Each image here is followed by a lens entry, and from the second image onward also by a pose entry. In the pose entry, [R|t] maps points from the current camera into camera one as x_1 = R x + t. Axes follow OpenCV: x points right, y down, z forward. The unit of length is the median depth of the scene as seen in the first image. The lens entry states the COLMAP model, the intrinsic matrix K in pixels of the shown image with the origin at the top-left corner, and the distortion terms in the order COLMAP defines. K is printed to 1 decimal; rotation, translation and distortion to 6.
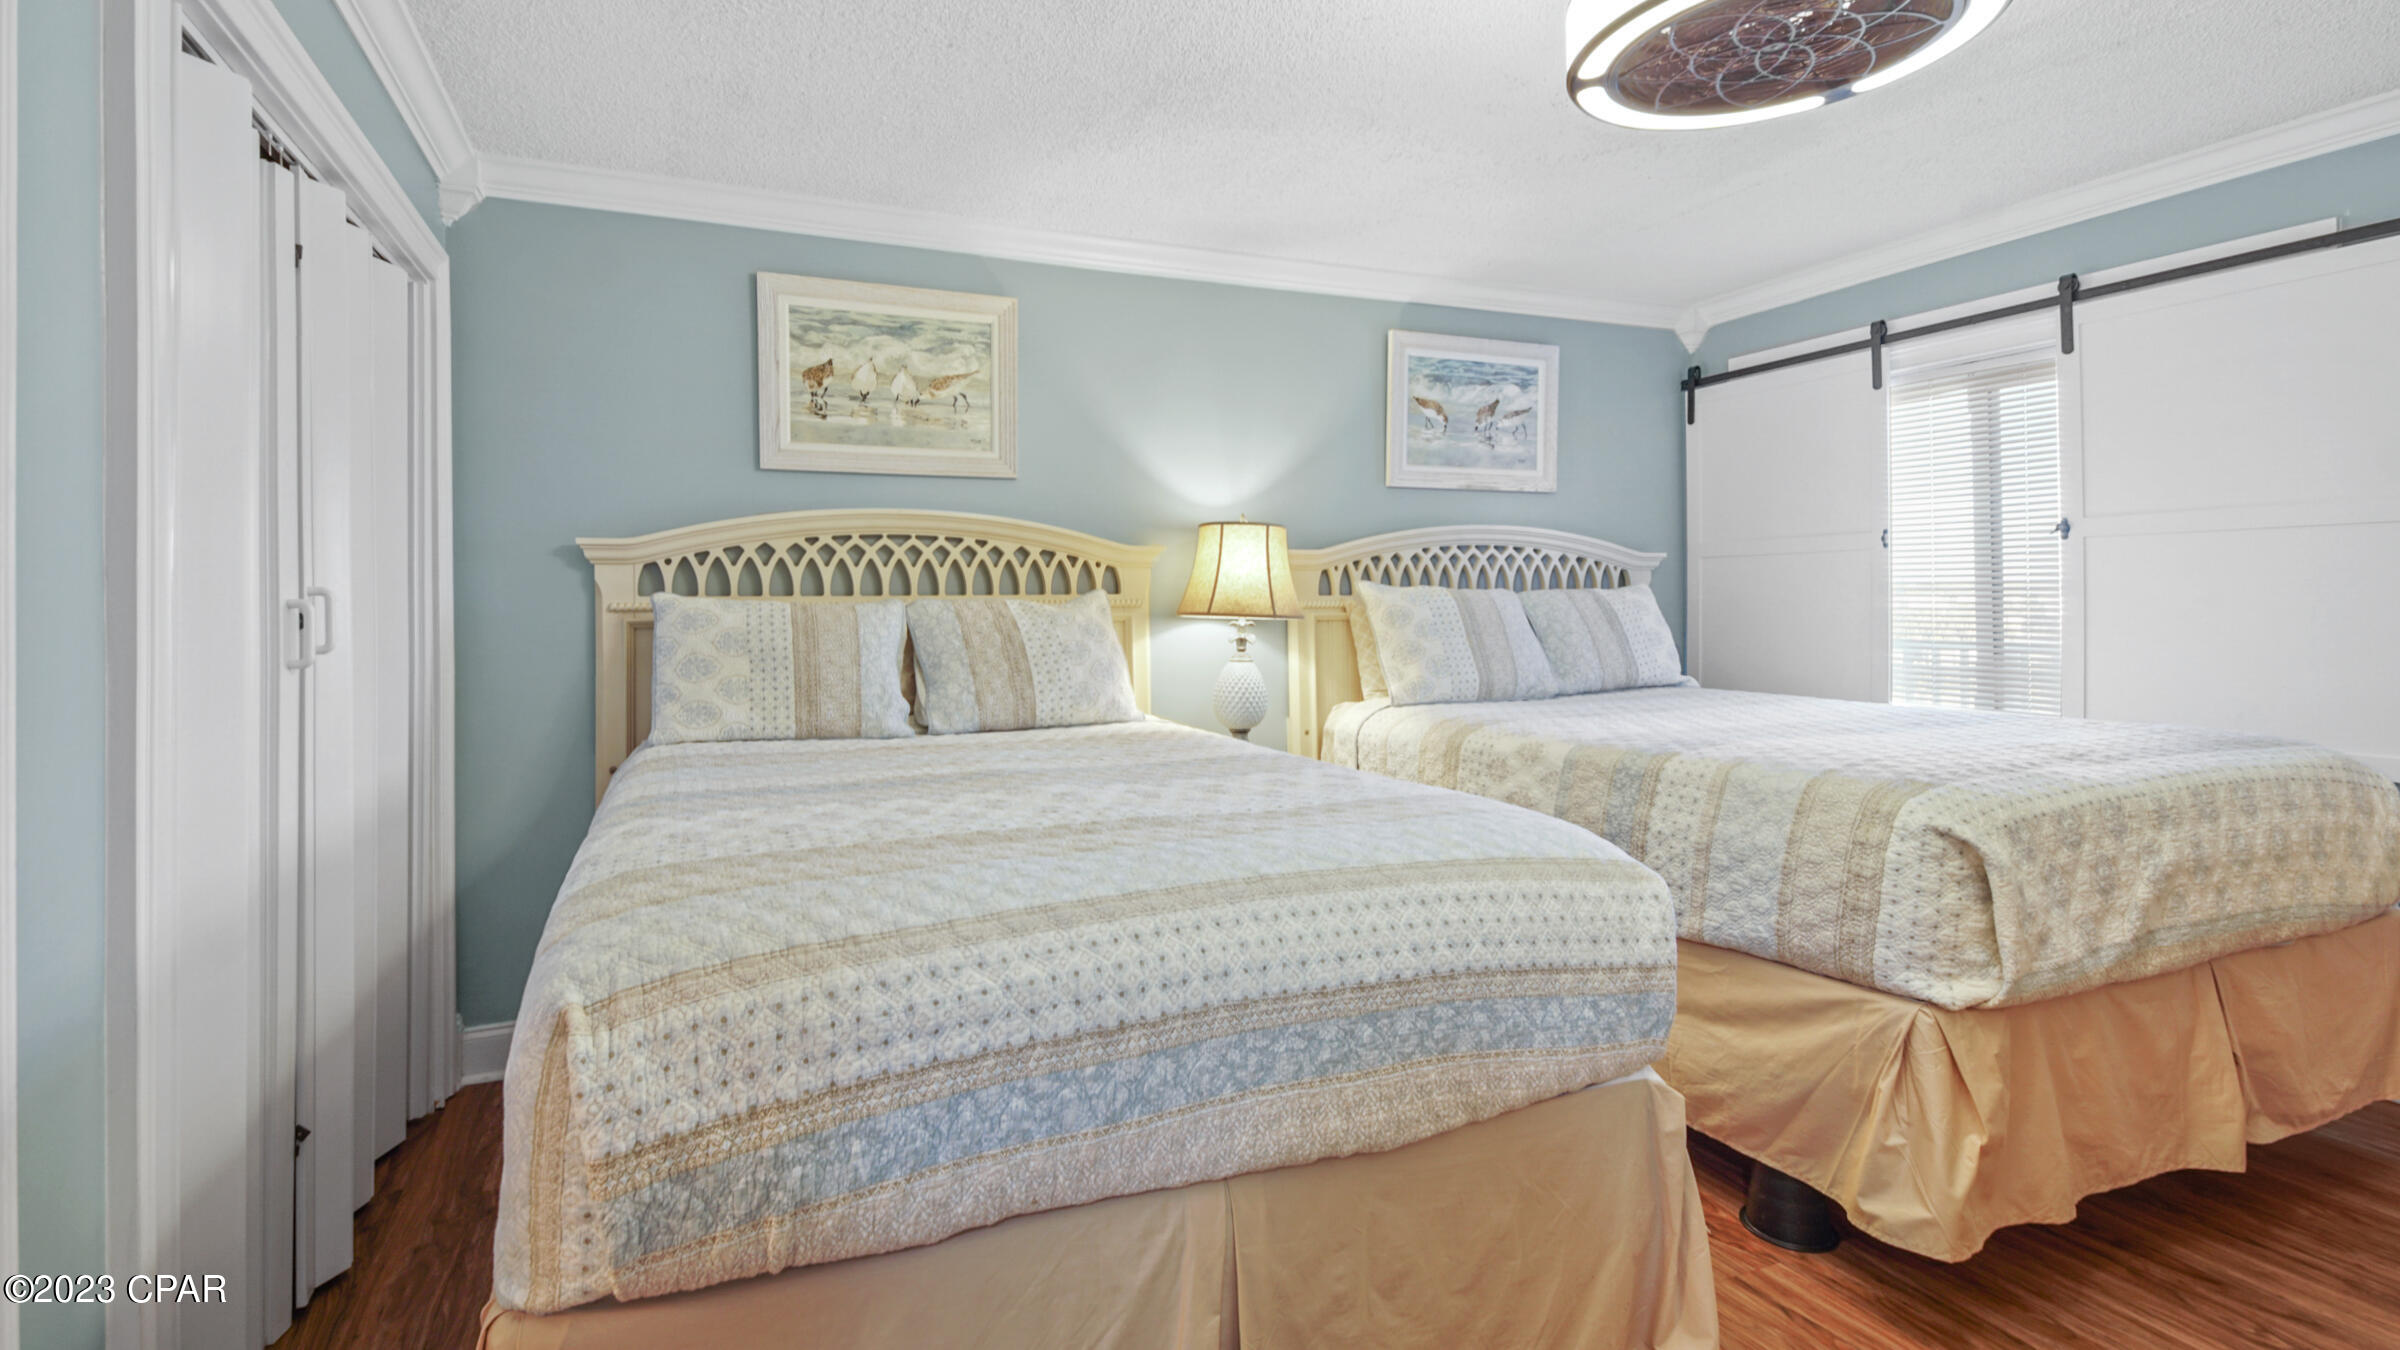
lens RADIAL K [[1065.8, 0, 1207.8], [0, 1065.8, 626.6], [0, 0, 1]] dist [0.036859, -0.022114]
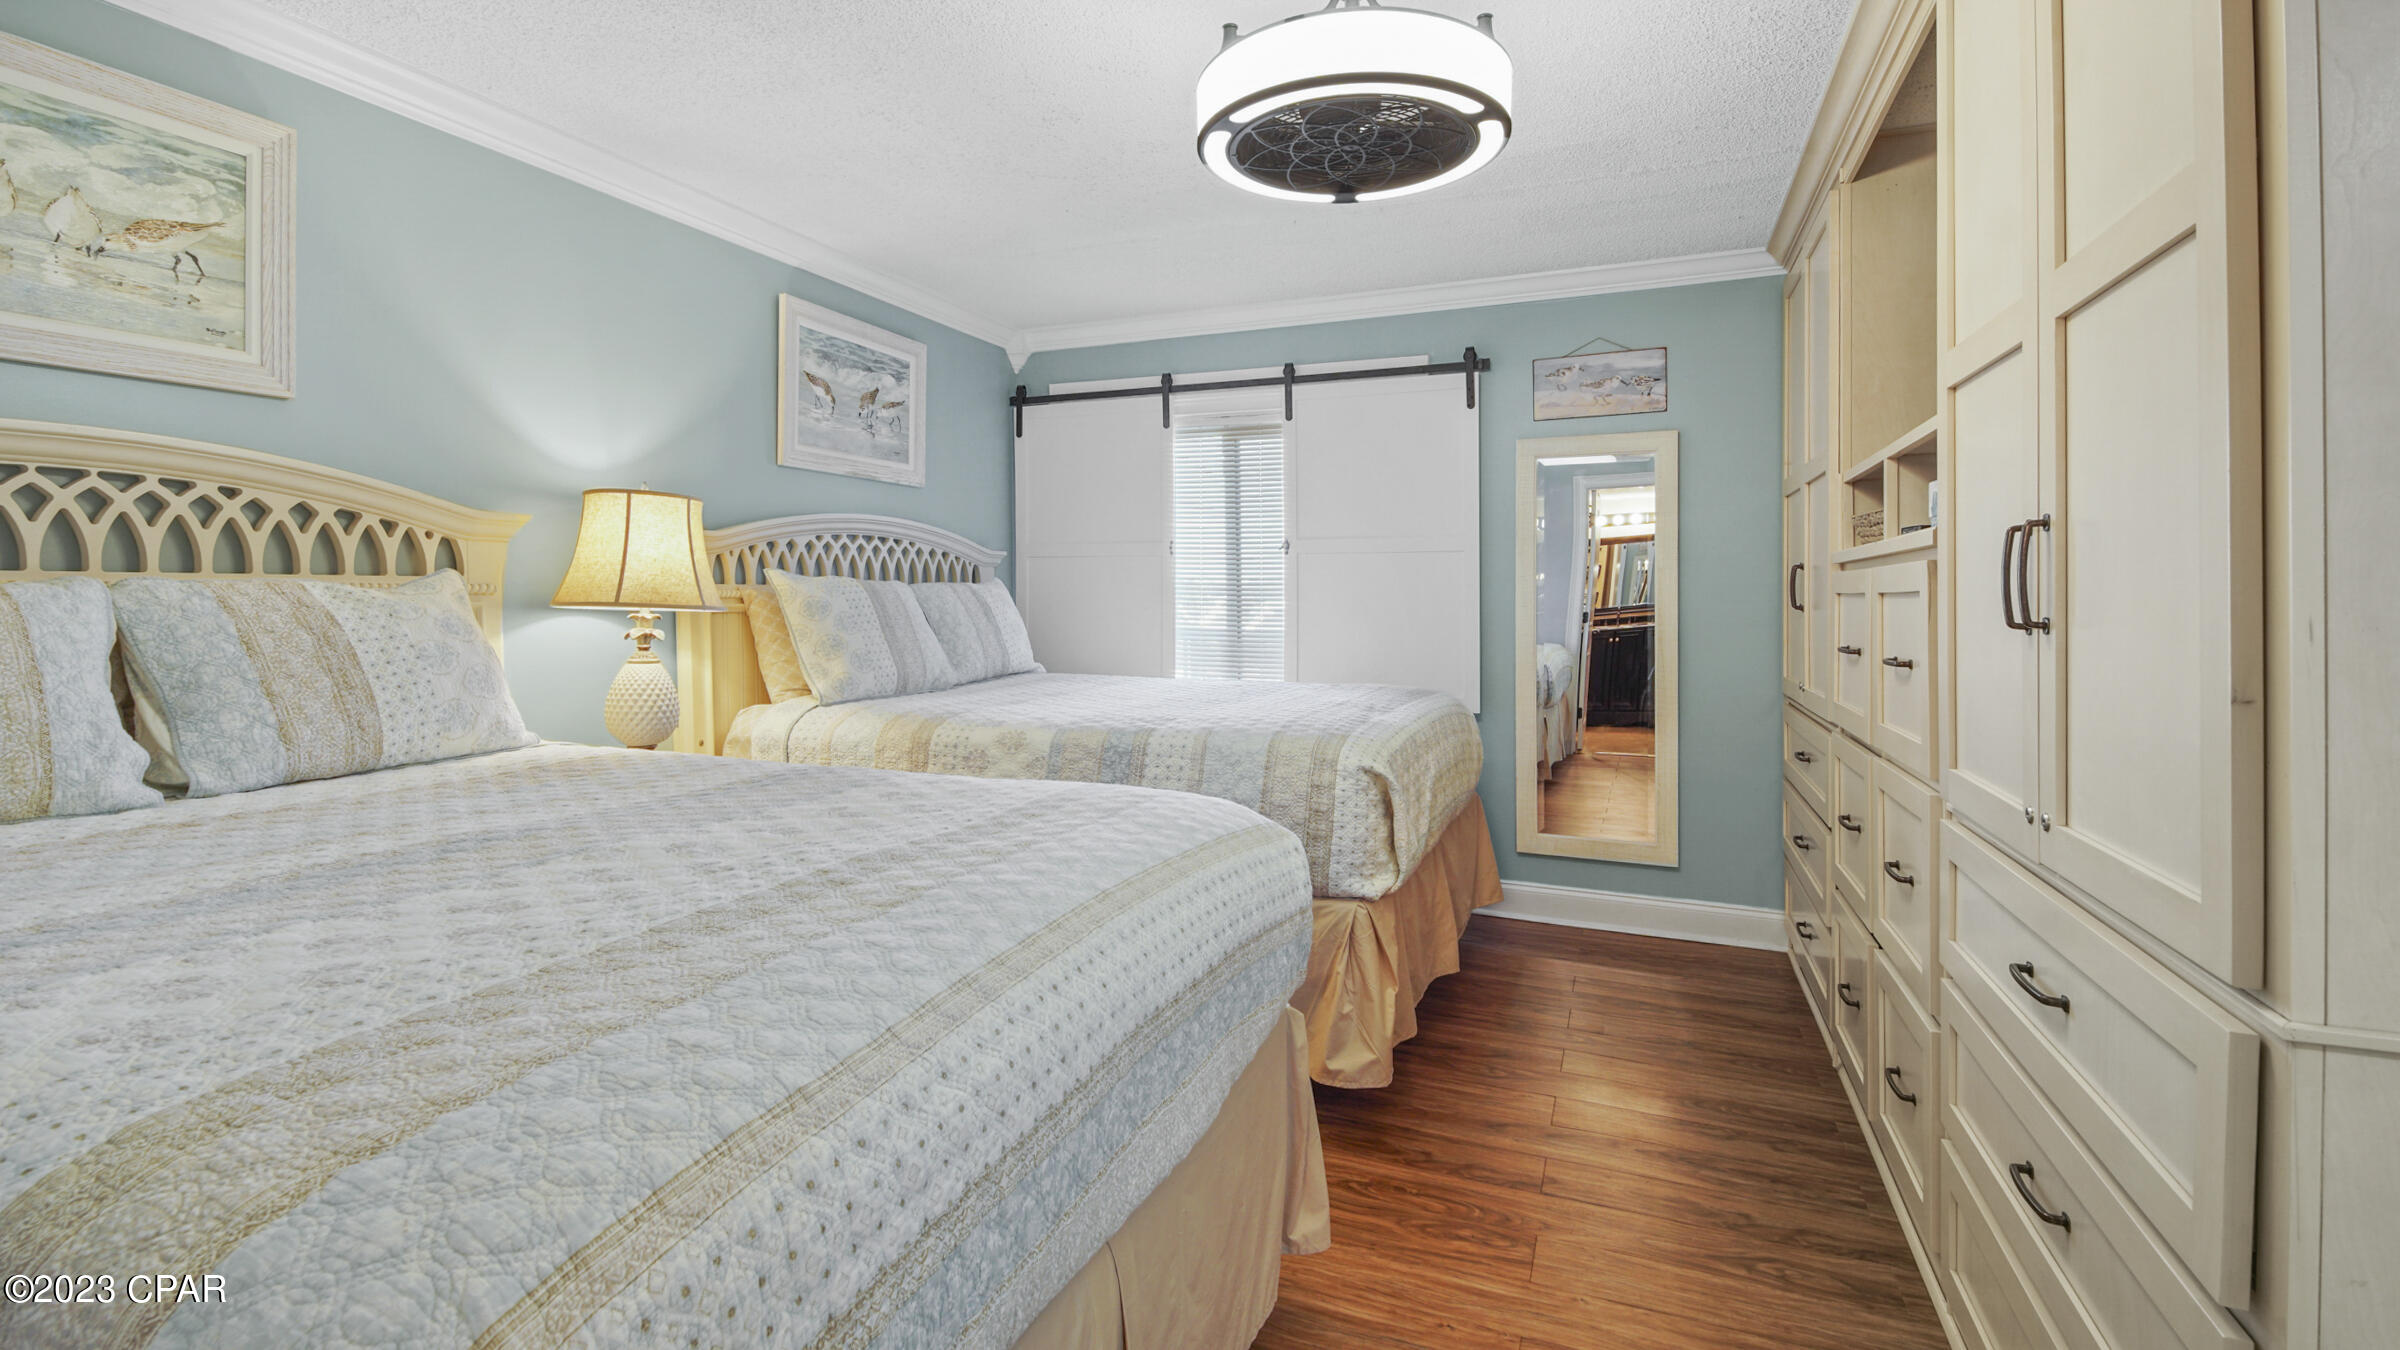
lens RADIAL K [[1016.9, 0, 1253.7], [0, 1016.9, 627.4], [0, 0, 1]] dist [0.034120, -0.019694]
pose [[0.718344, -0.010219, 0.695613, -0.209954], [0.004596, 0.999940, 0.009944, -0.000442], [-0.695673, -0.003946, 0.718348, 0.130223]]
